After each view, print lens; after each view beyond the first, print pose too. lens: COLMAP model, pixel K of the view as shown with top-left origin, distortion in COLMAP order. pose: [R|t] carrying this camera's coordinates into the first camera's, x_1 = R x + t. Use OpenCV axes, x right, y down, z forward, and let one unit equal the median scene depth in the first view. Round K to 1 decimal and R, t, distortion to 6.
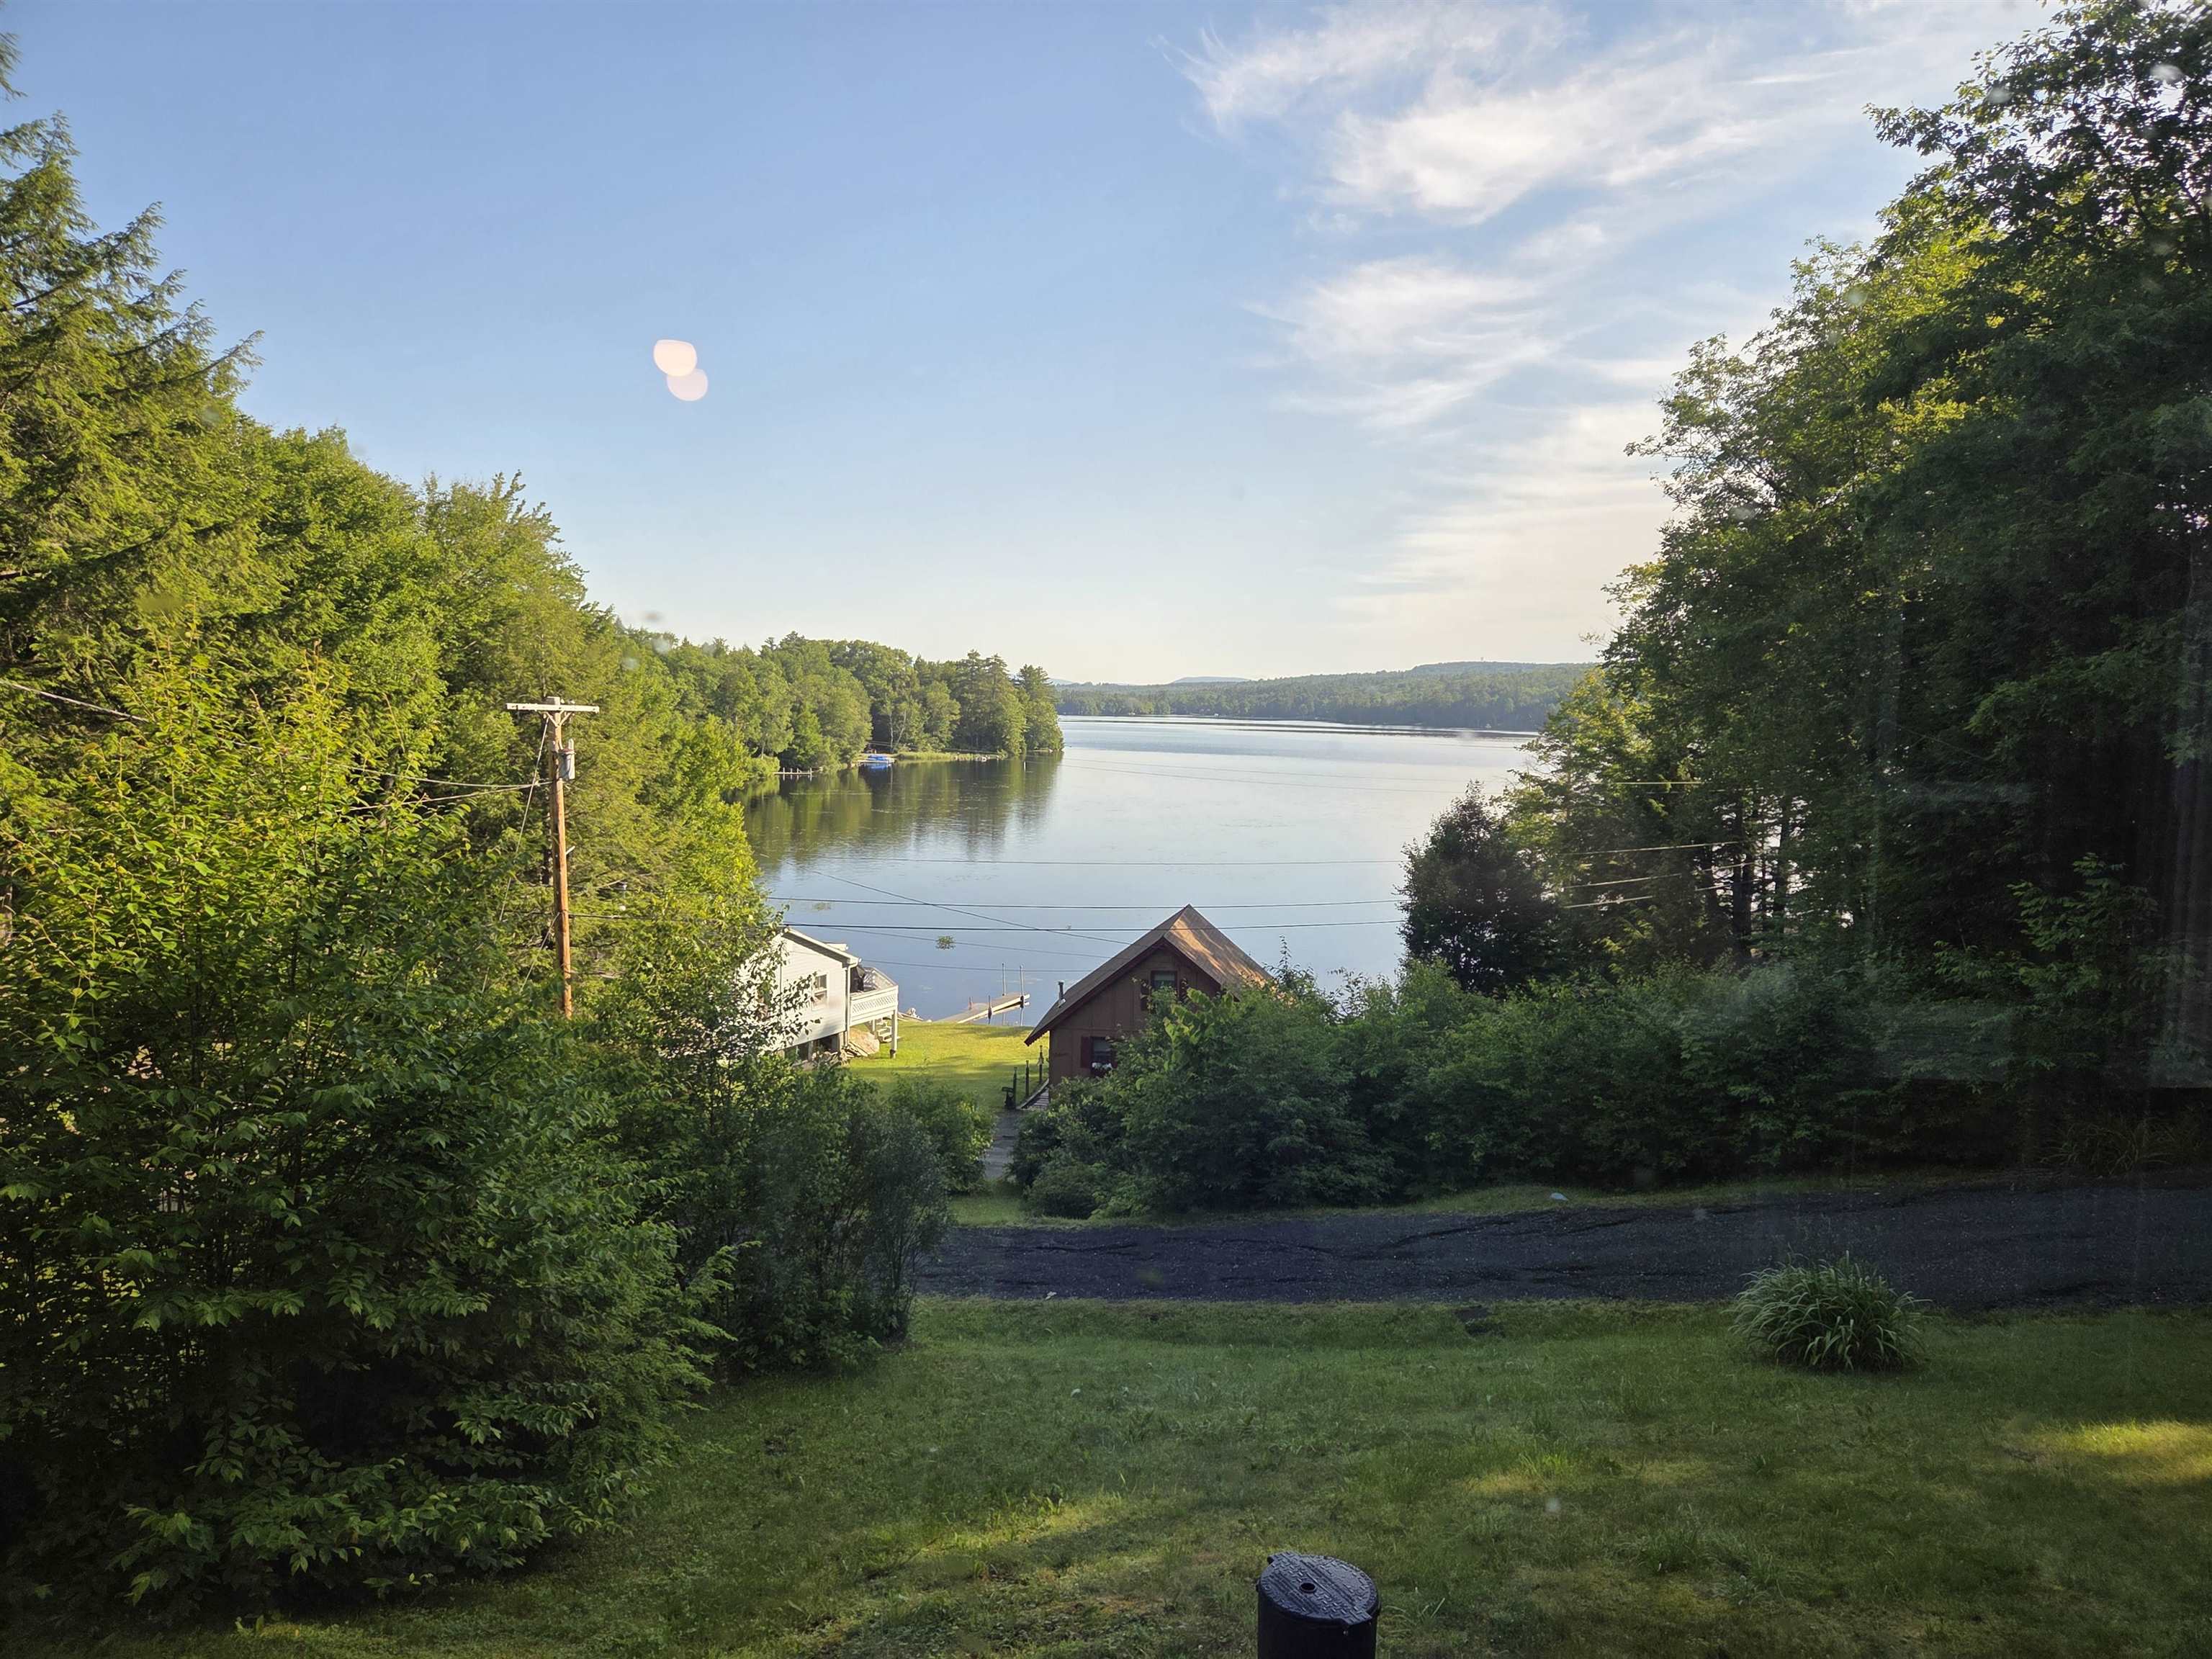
lens RADIAL K [[1478.4, 0, 1103.4], [0, 1478.4, 818.6], [0, 0, 1]] dist [0.099199, -0.068019]
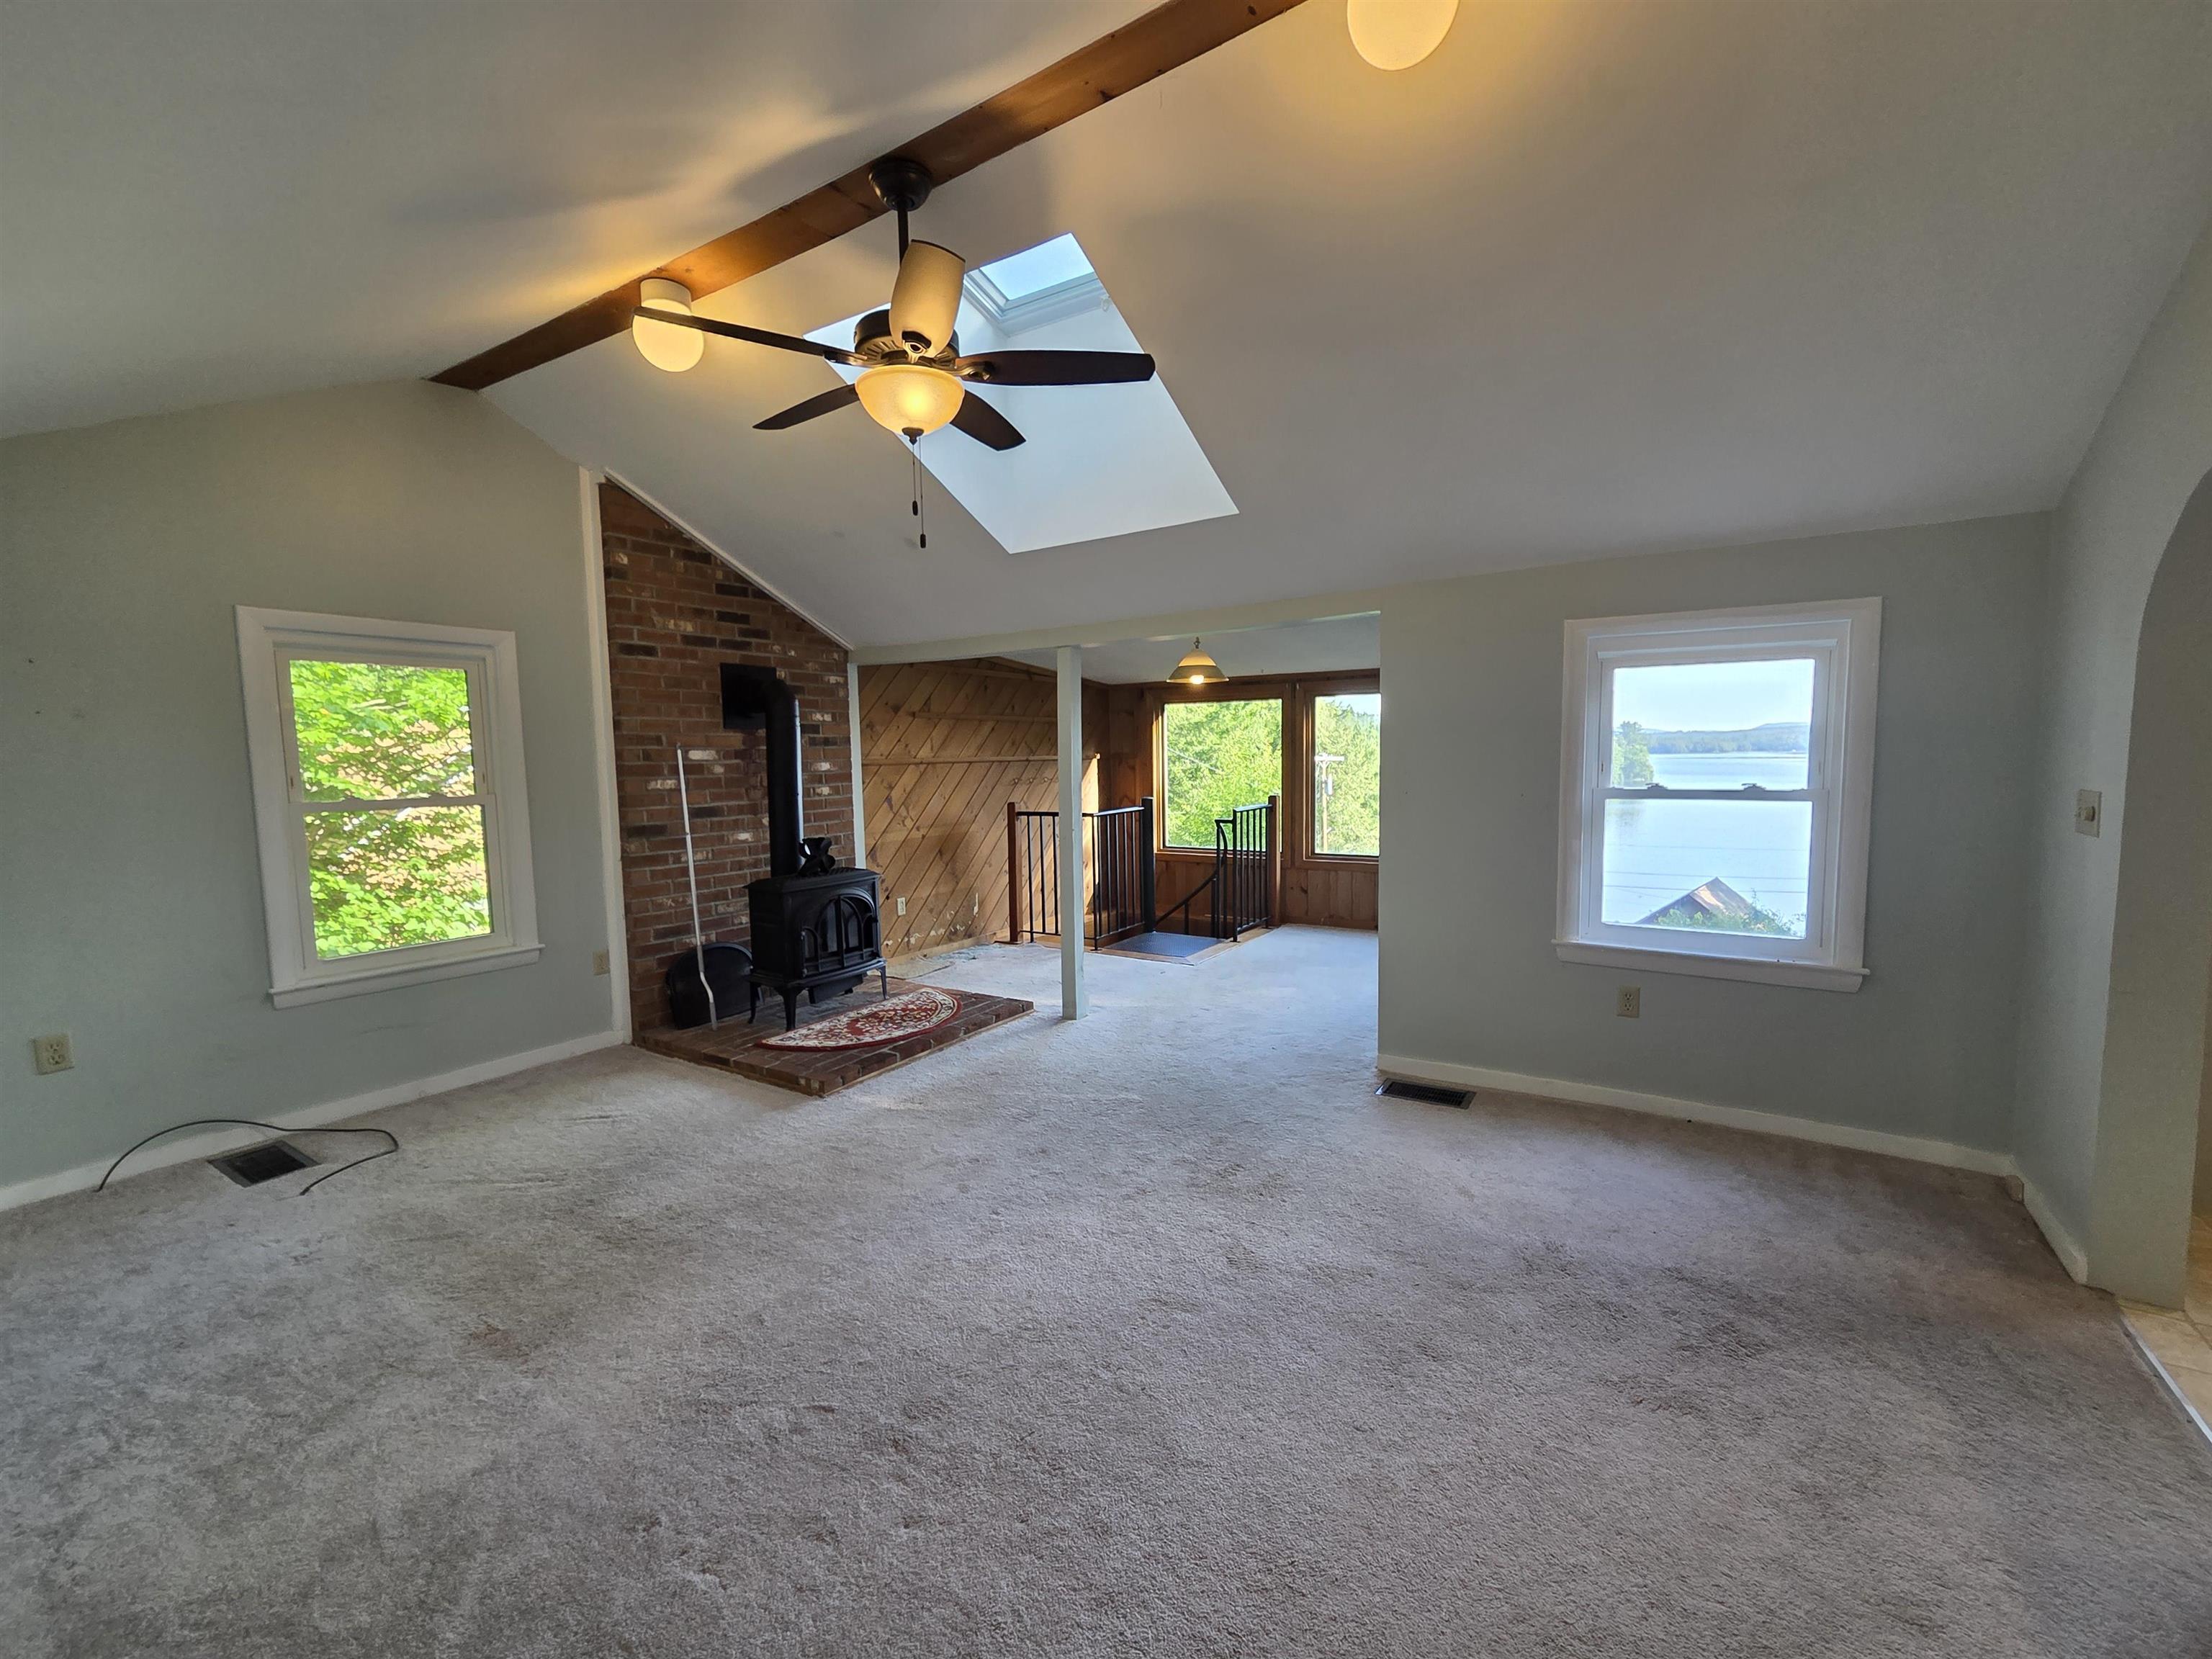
lens RADIAL K [[908.0, 0, 1119.4], [0, 908.0, 836.7], [0, 0, 1]] dist [0.001846, 0.000702]
pose [[0.847247, 0.018128, -0.530890, 0.033029], [-0.011413, 0.999808, 0.015924, 0.009380], [0.531077, -0.007433, 0.847291, -0.115953]]
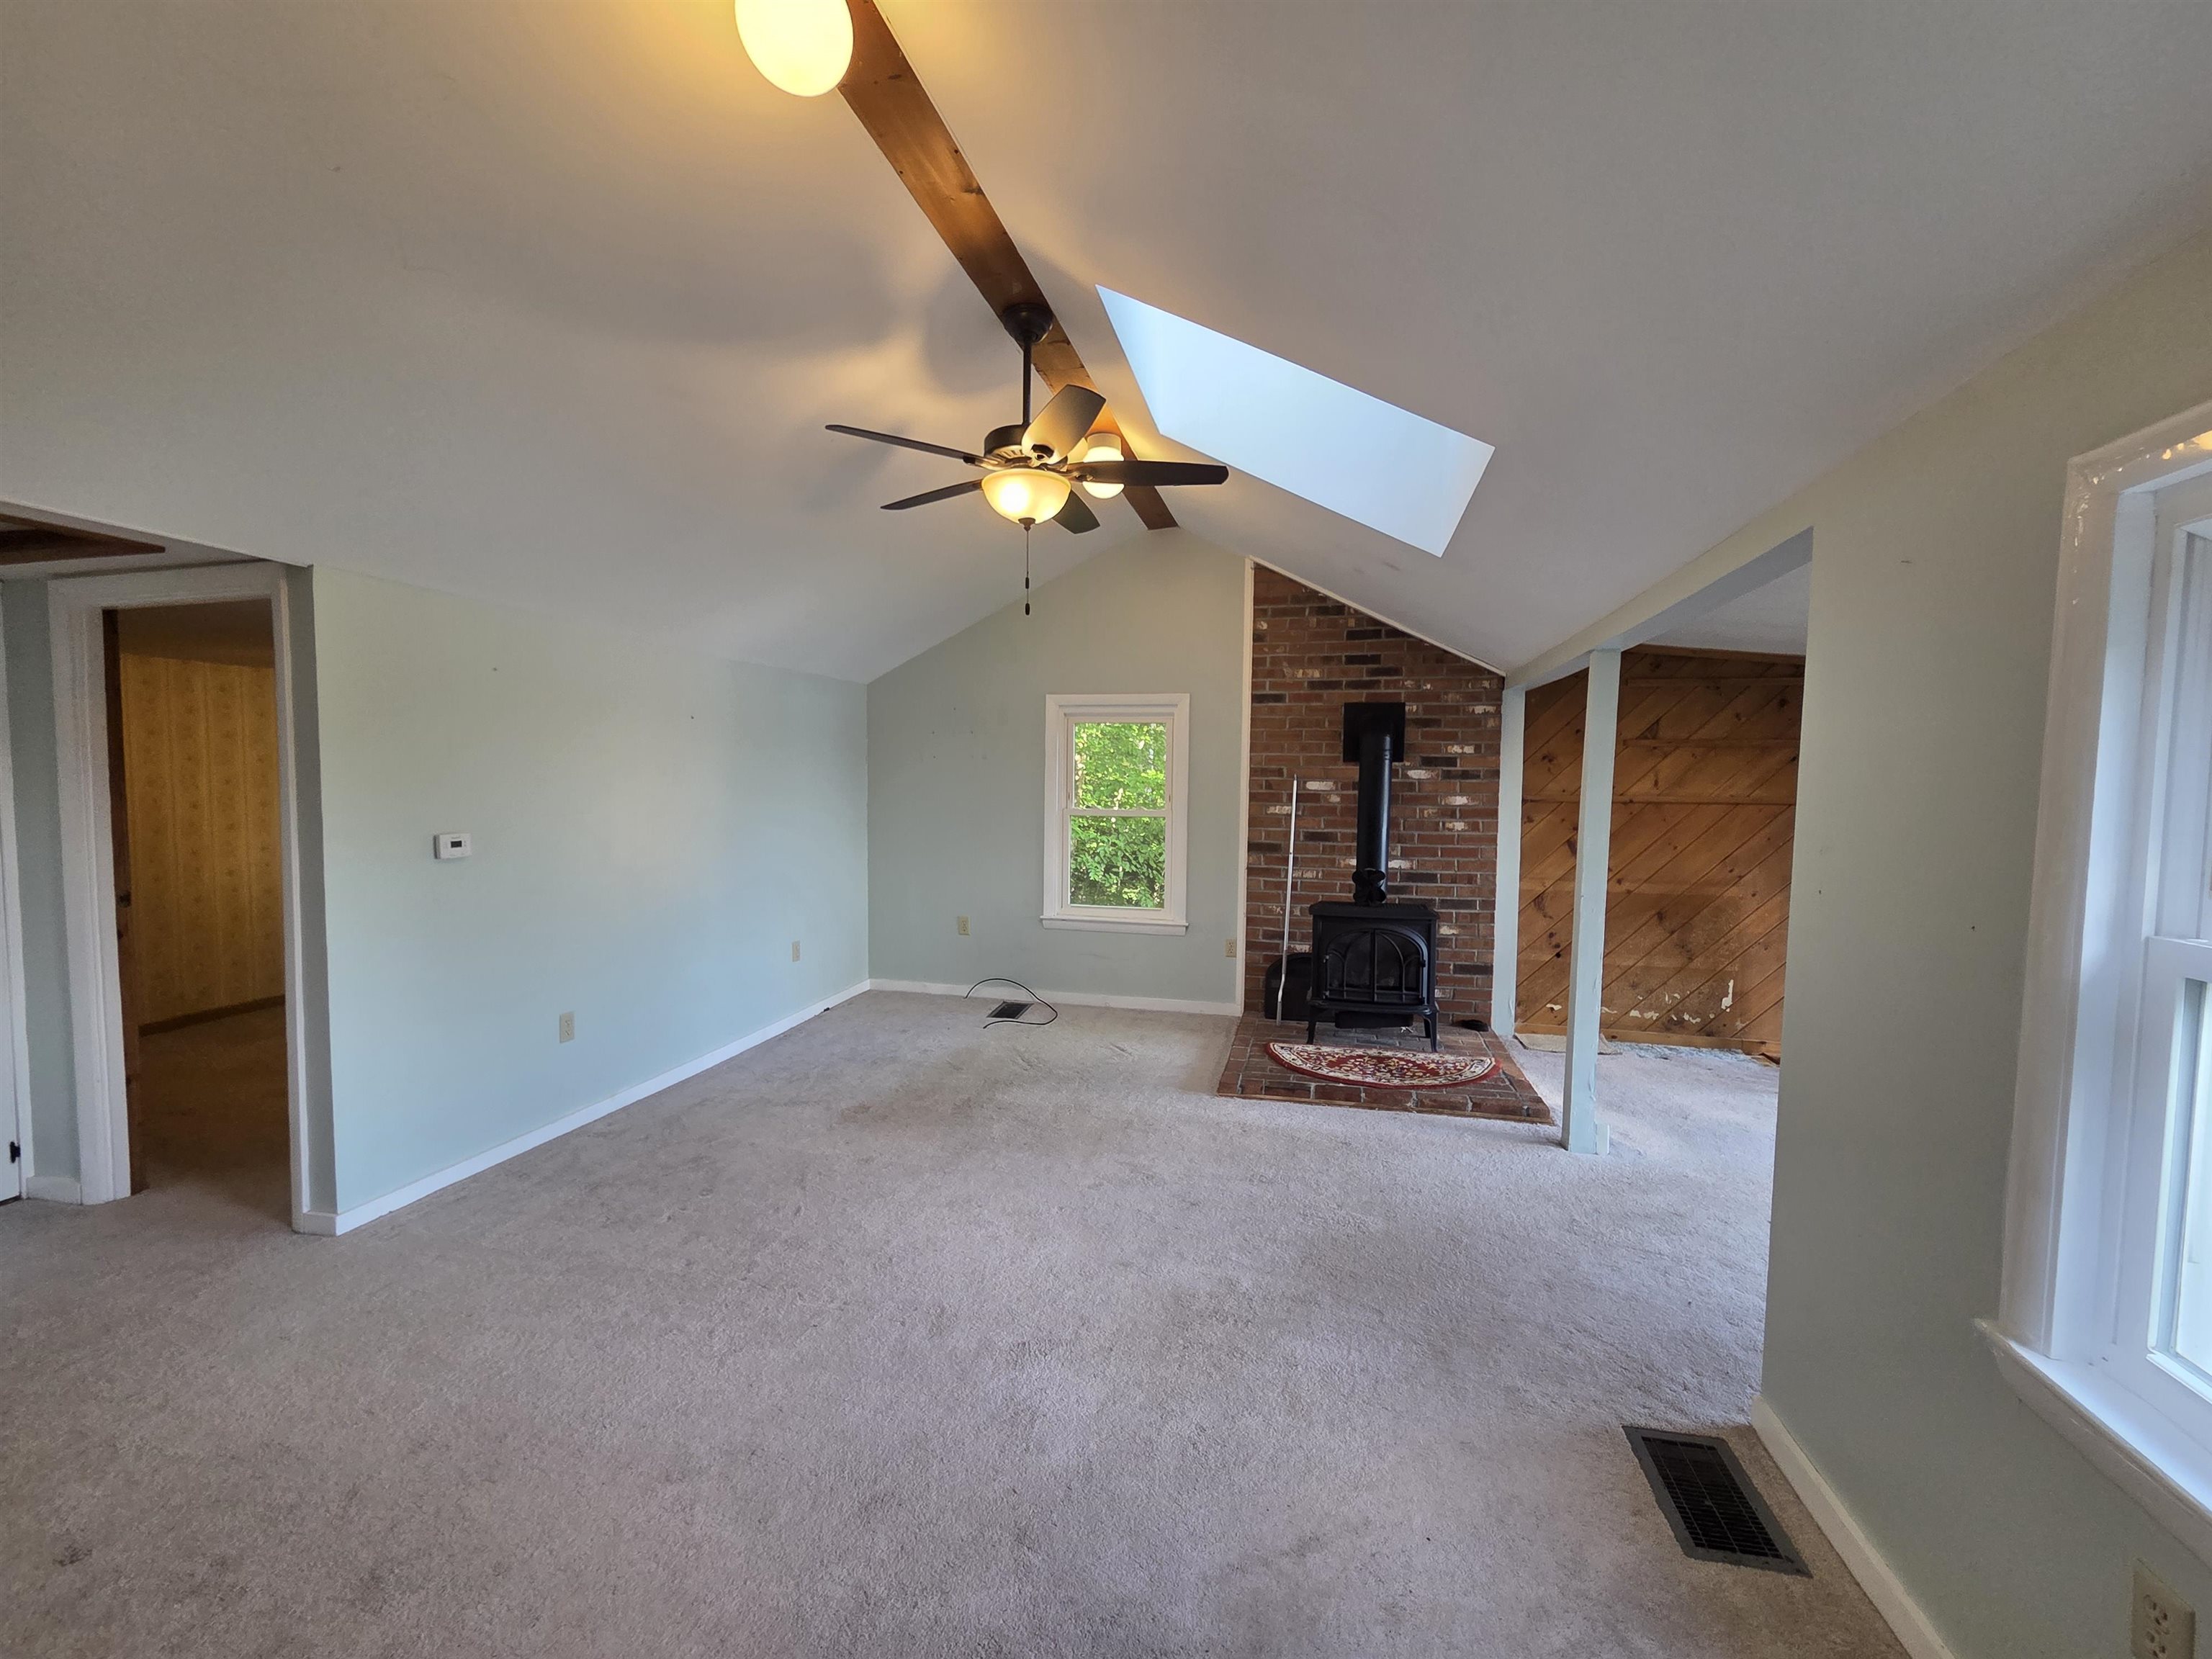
lens RADIAL K [[908.0, 0, 1119.4], [0, 908.0, 836.7], [0, 0, 1]] dist [0.001846, 0.000702]
pose [[-0.211009, 0.036964, -0.976785, 0.051637], [-0.092129, 0.994084, 0.057521, 0.005563], [0.973133, 0.102128, -0.206355, -0.067951]]
